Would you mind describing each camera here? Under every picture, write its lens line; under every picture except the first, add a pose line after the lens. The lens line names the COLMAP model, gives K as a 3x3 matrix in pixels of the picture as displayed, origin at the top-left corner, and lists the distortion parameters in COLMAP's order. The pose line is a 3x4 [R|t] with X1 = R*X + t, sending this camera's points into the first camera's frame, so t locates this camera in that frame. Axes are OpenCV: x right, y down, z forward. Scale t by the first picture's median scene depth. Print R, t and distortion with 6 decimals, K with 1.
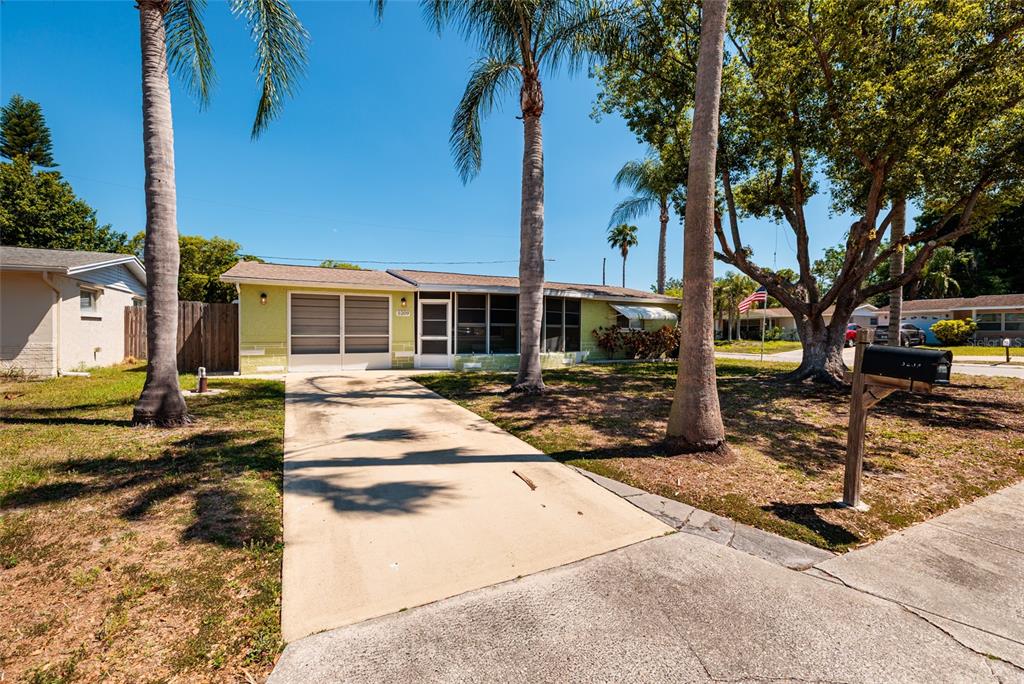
lens RADIAL K [[441.1, 0, 512.0], [0, 441.1, 342.0], [0, 0, 1]] dist [0.005754, 0.000492]
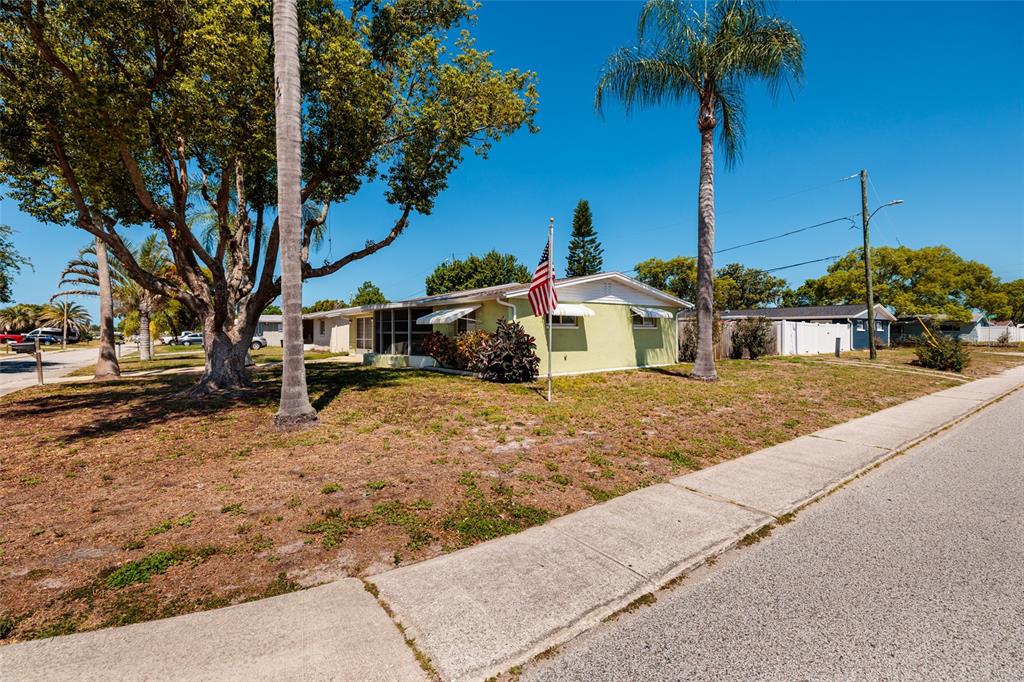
lens RADIAL K [[450.1, 0, 509.1], [0, 450.1, 335.8], [0, 0, 1]] dist [0.001934, 0.000342]
pose [[0.157858, -0.001245, -0.987461, 1.503792], [-0.025408, 0.999663, -0.005322, -0.033145], [0.987135, 0.025930, 0.157773, 1.246136]]
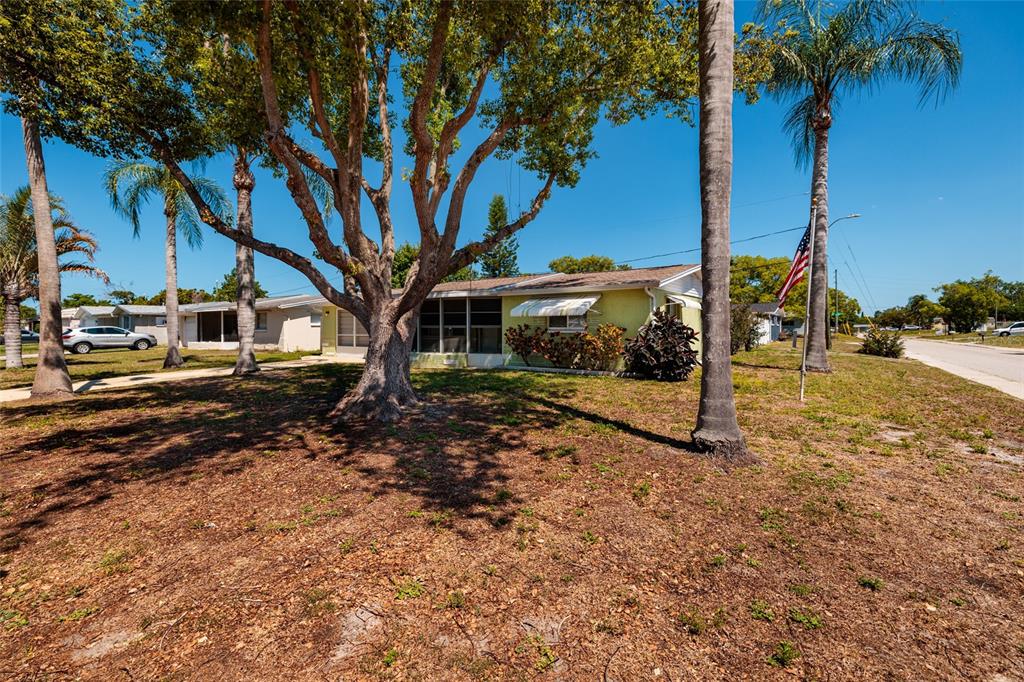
lens RADIAL K [[443.8, 0, 506.2], [0, 443.8, 343.7], [0, 0, 1]] dist [0.000611, 0.000077]
pose [[0.446601, 0.023041, -0.894437, 1.188783], [-0.019150, 0.999686, 0.016190, -0.018490], [0.894528, 0.009898, 0.446902, 0.747378]]
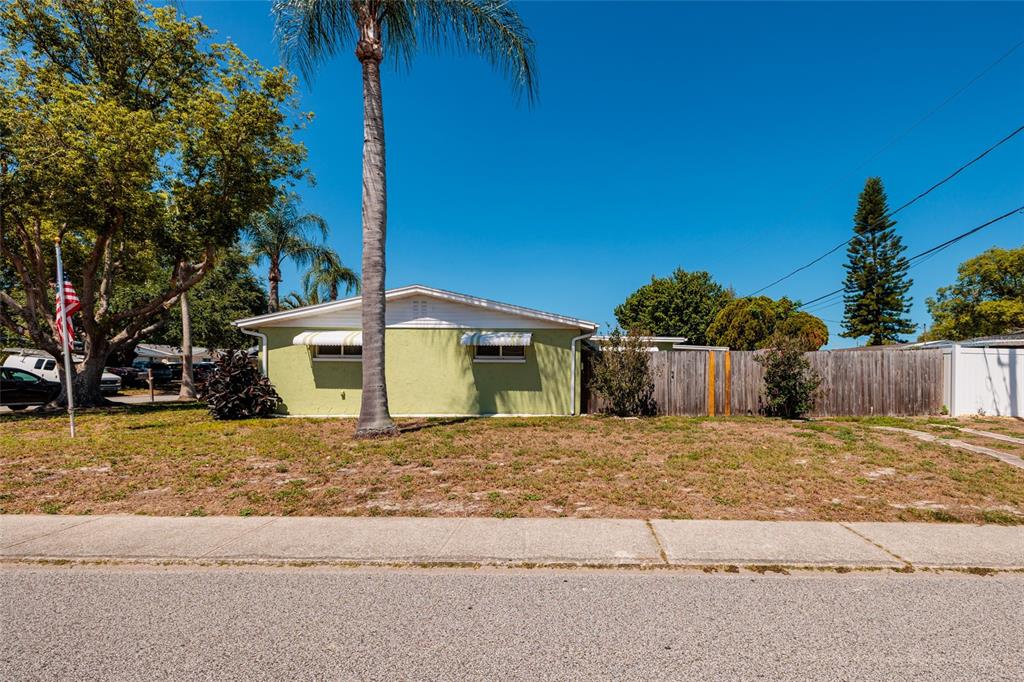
lens RADIAL K [[473.5, 0, 541.3], [0, 473.5, 370.7], [0, 0, 1]] dist [0.000831, 0.000101]
pose [[-0.486493, -0.010238, -0.873624, 1.088753], [-0.038697, 0.999203, 0.009839, -0.063239], [0.872827, 0.038593, -0.486501, 2.327425]]
